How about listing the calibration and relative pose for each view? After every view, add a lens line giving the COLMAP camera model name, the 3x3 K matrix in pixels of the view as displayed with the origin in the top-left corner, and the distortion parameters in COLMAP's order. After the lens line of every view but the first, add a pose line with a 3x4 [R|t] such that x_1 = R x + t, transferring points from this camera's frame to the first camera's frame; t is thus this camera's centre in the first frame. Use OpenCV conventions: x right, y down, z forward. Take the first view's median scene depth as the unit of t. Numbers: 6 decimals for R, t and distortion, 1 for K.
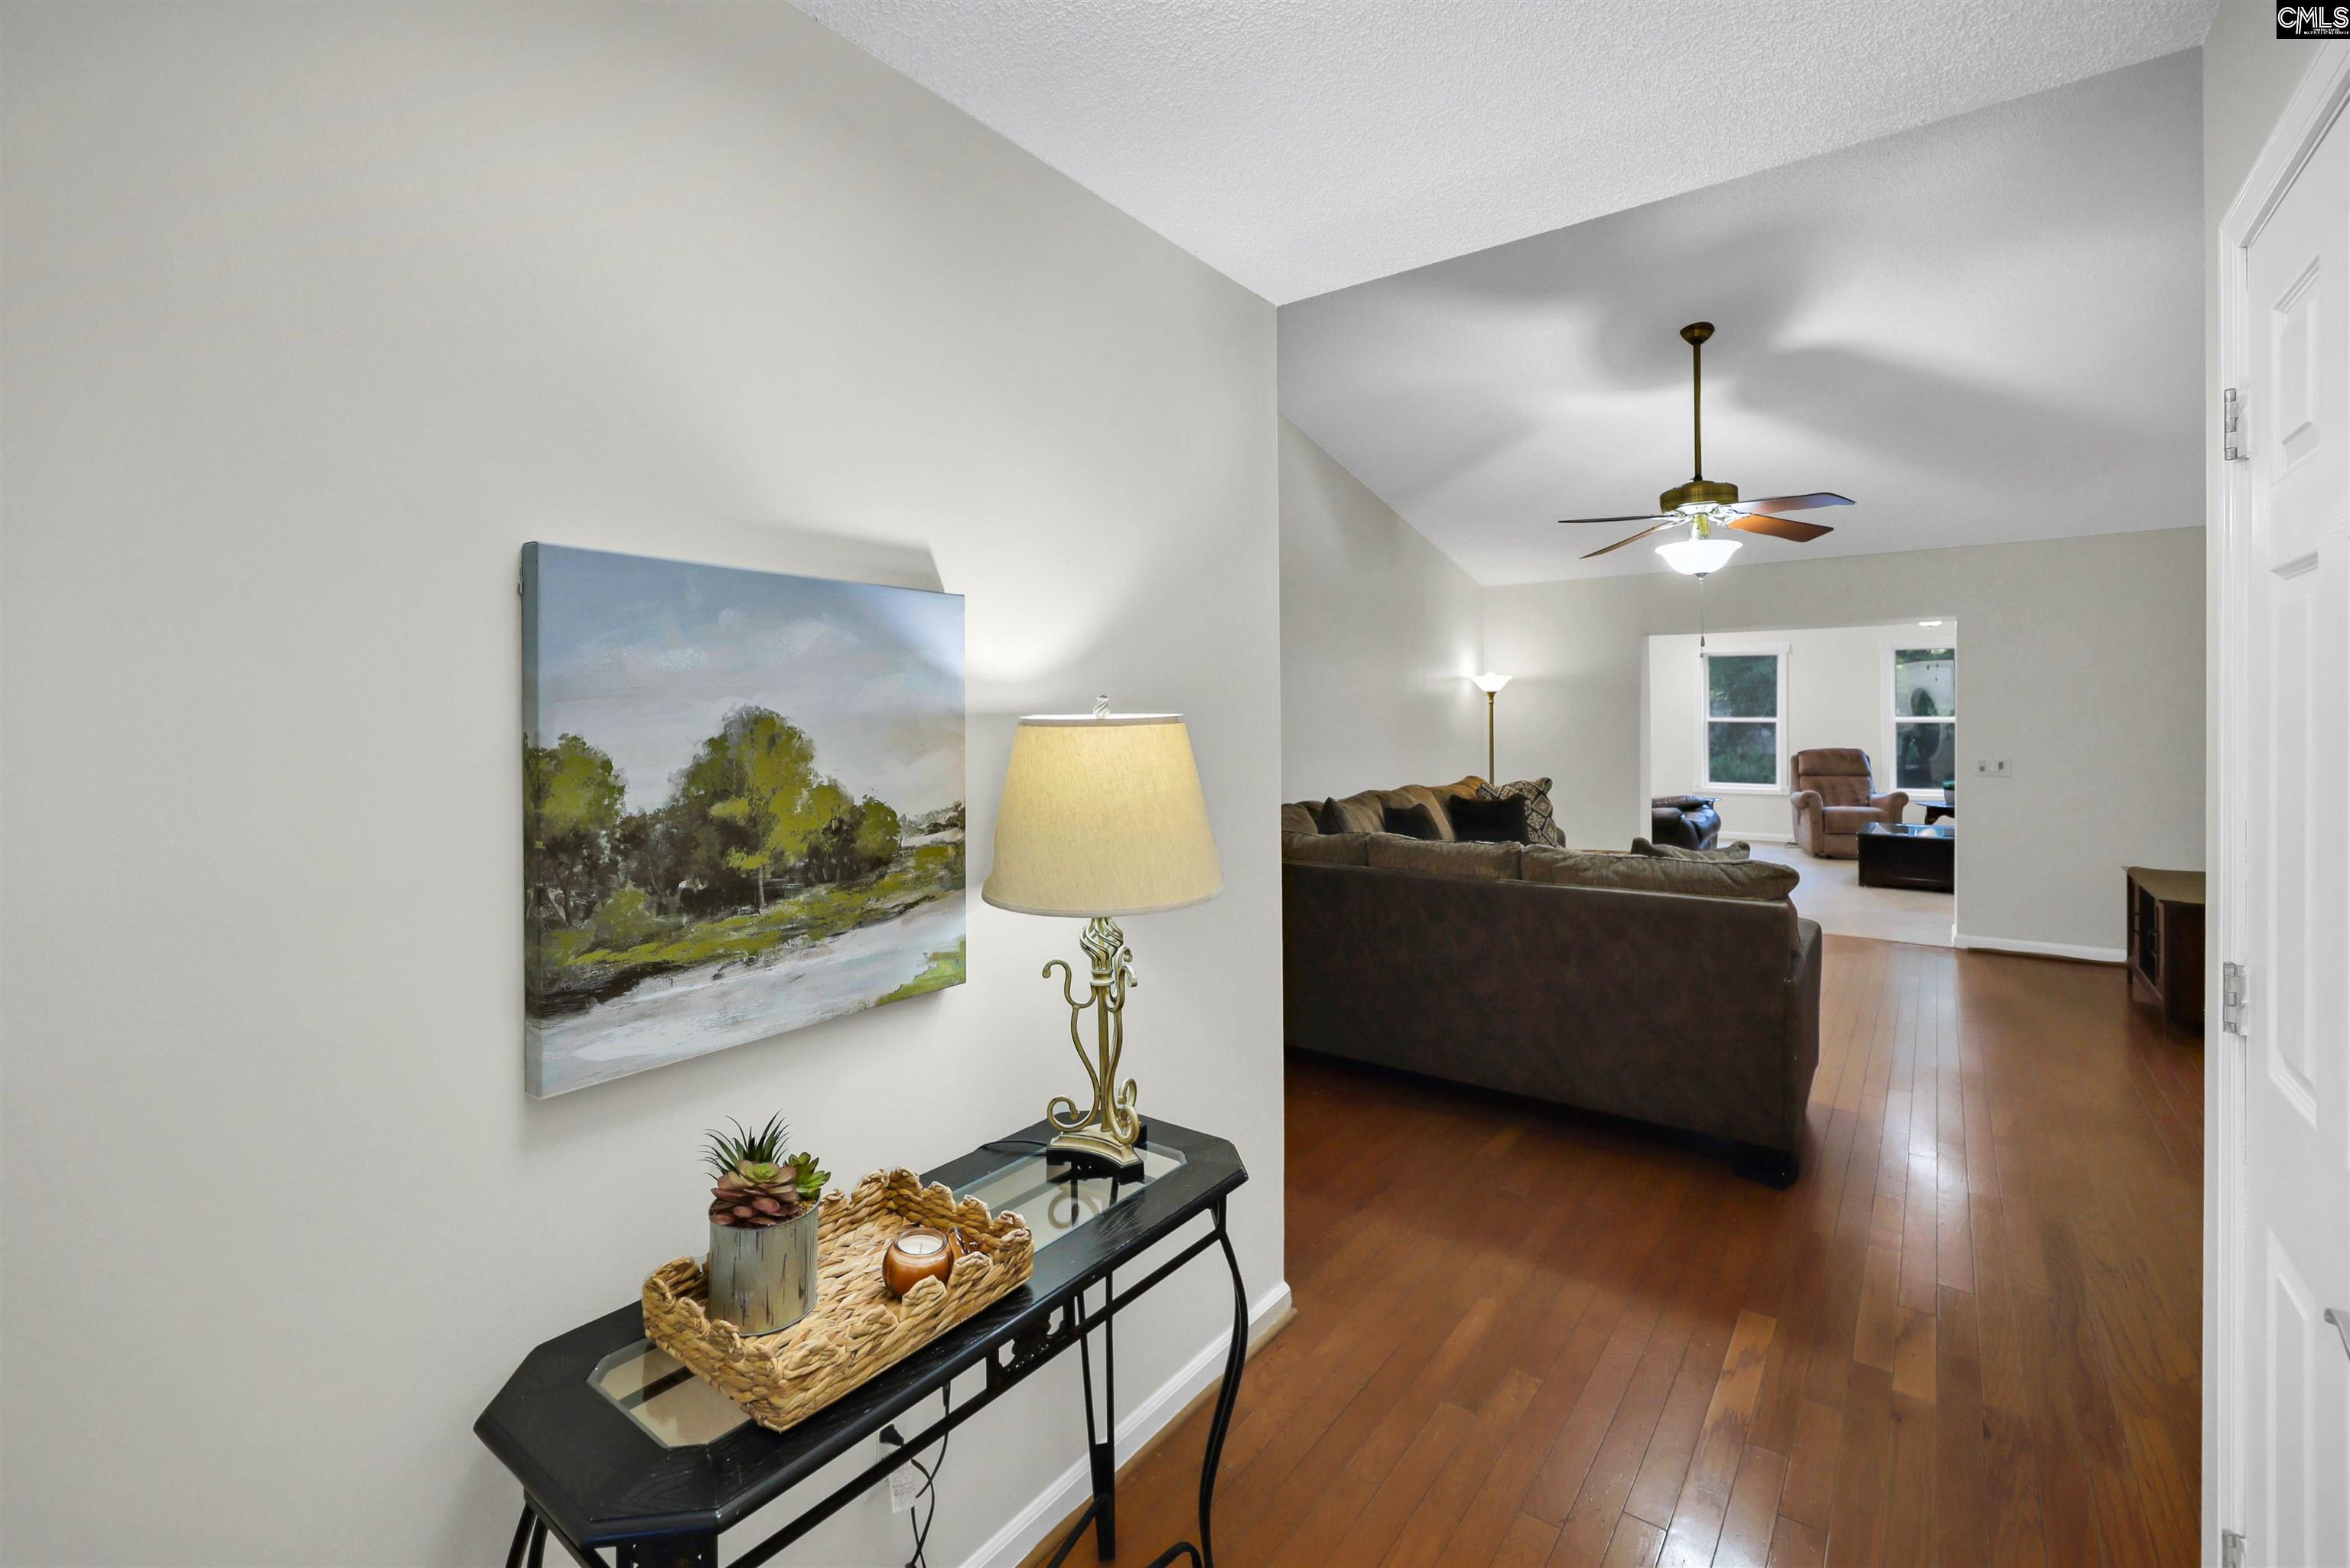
lens RADIAL K [[997.2, 0, 1172.3], [0, 997.2, 715.1], [0, 0, 1]] dist [-0.000764, -0.000237]
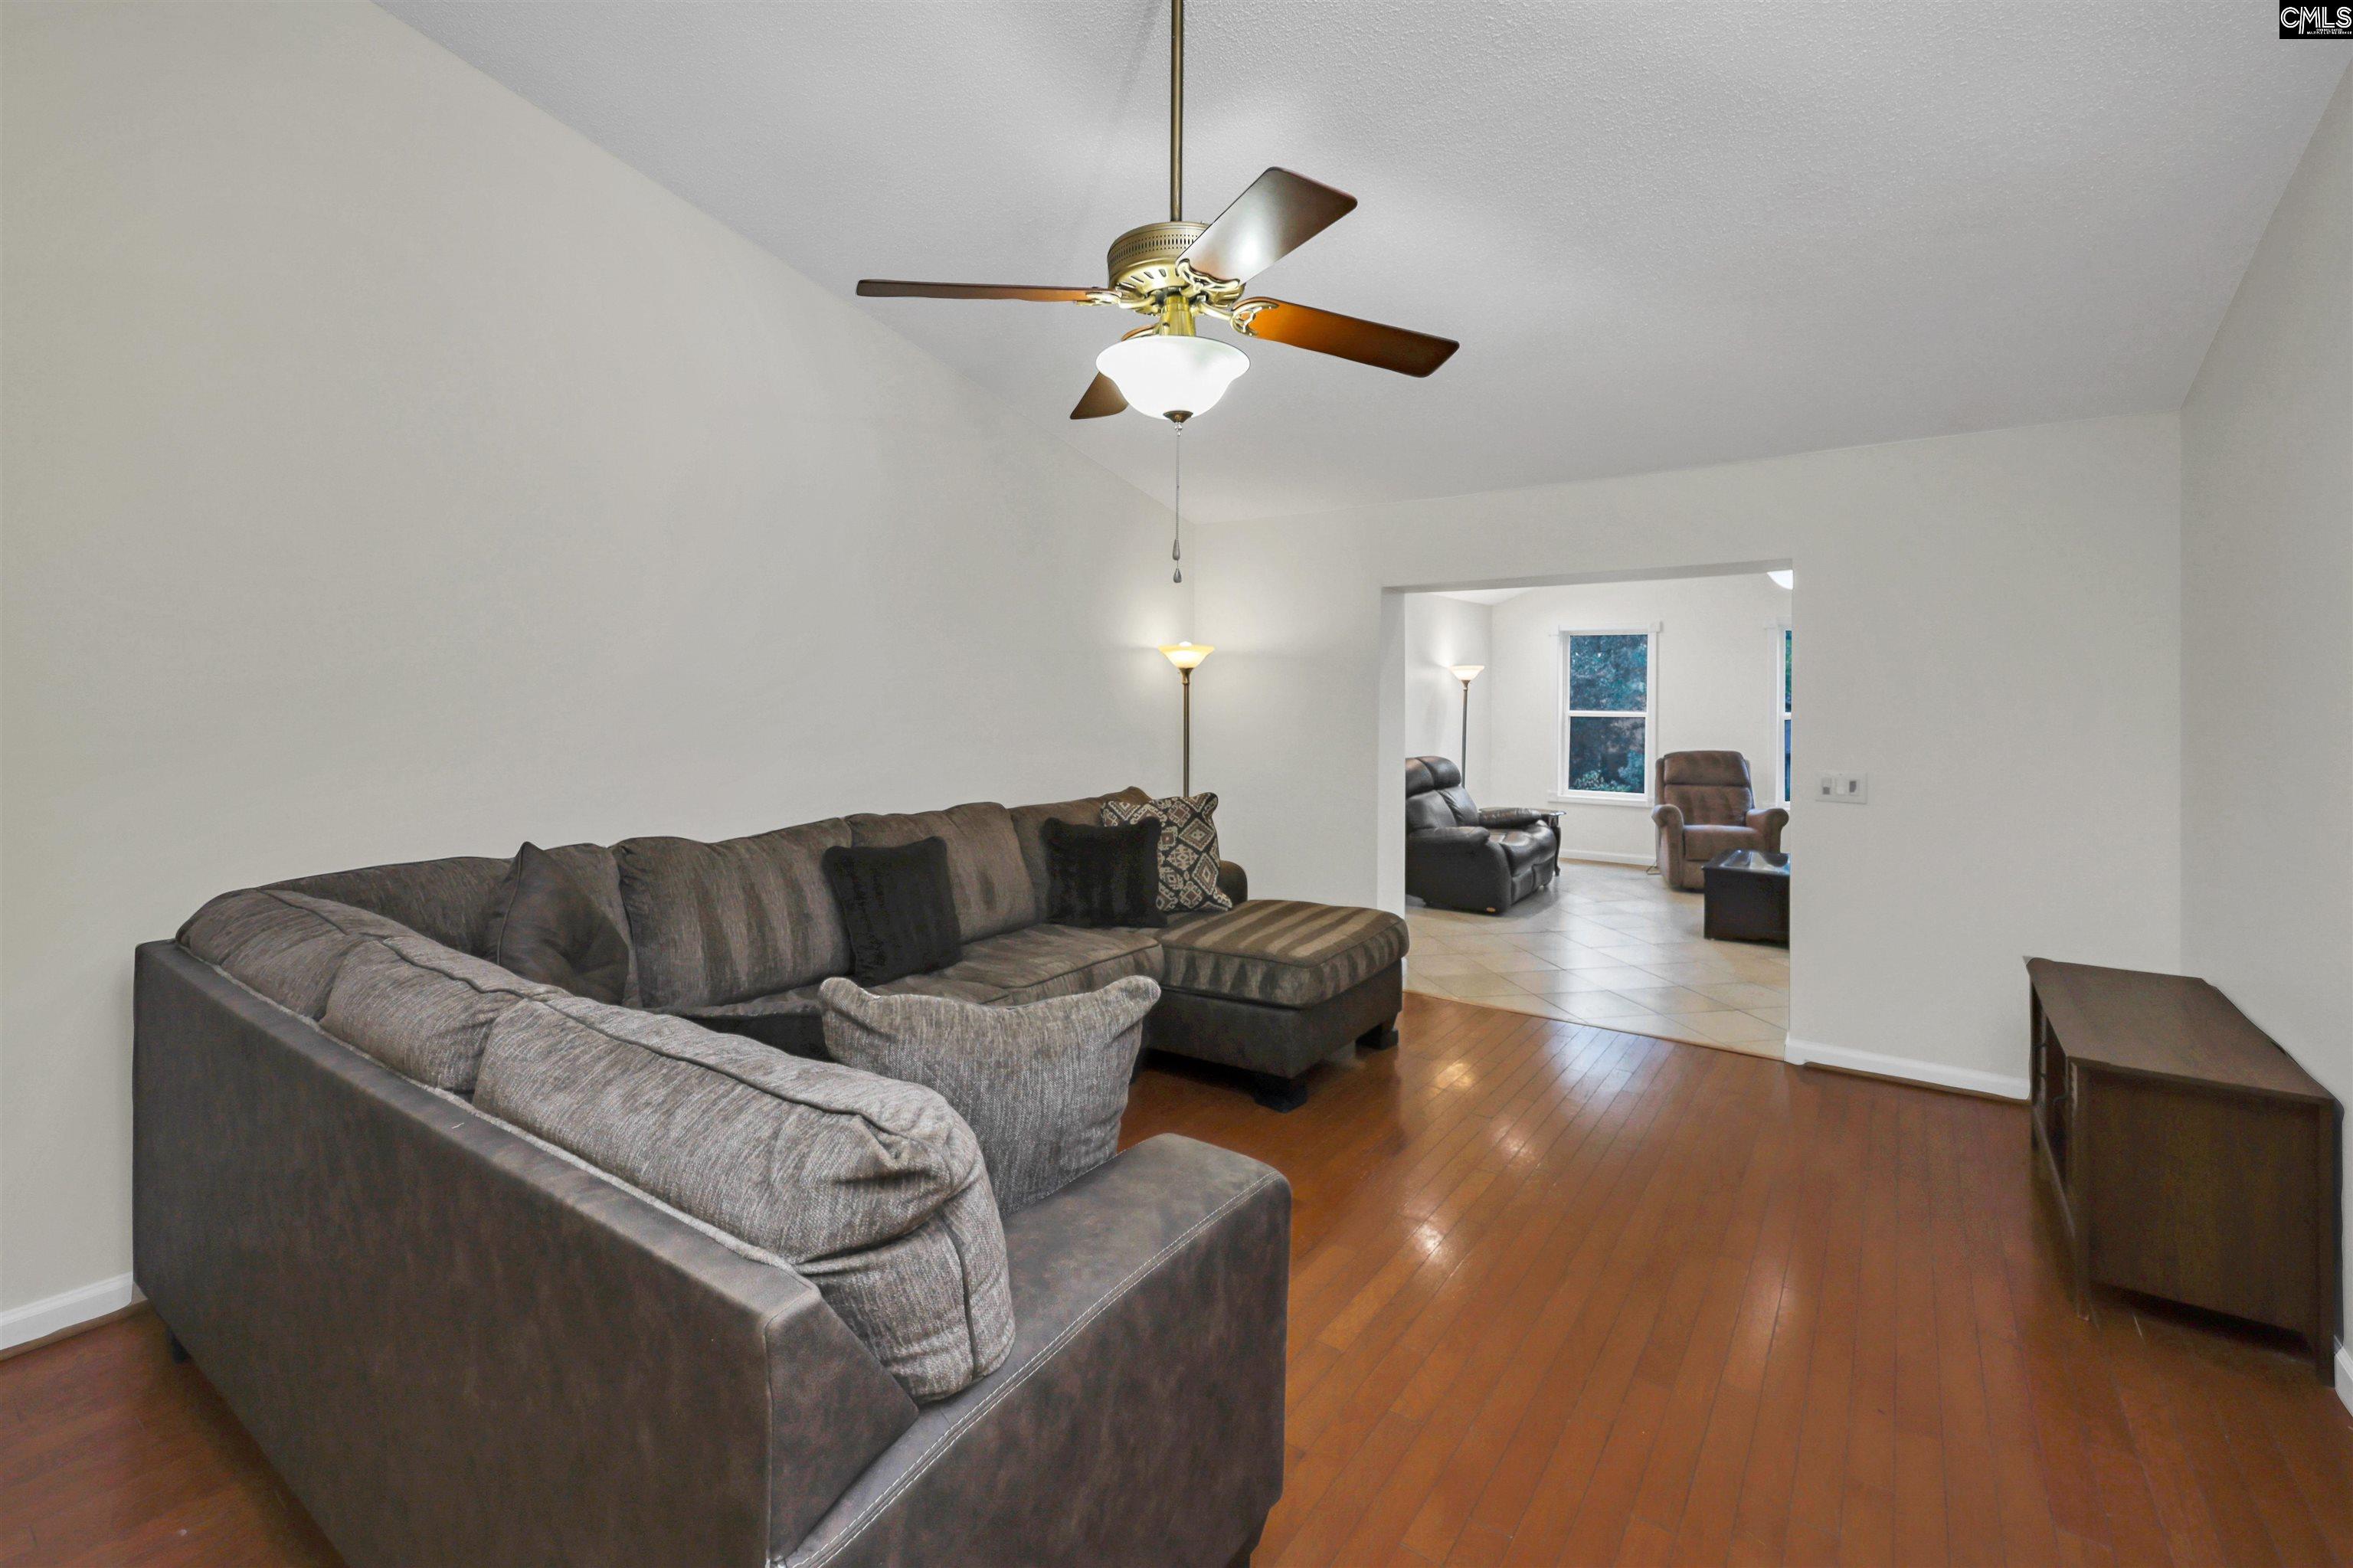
lens RADIAL K [[1010.3, 0, 1175.4], [0, 1010.3, 687.8], [0, 0, 1]] dist [0.002307, 0.000172]
pose [[0.999446, 0.014978, 0.029720, 0.248940], [-0.014556, 0.999791, -0.014355, 0.001260], [-0.029929, 0.013915, 0.999455, 0.236788]]
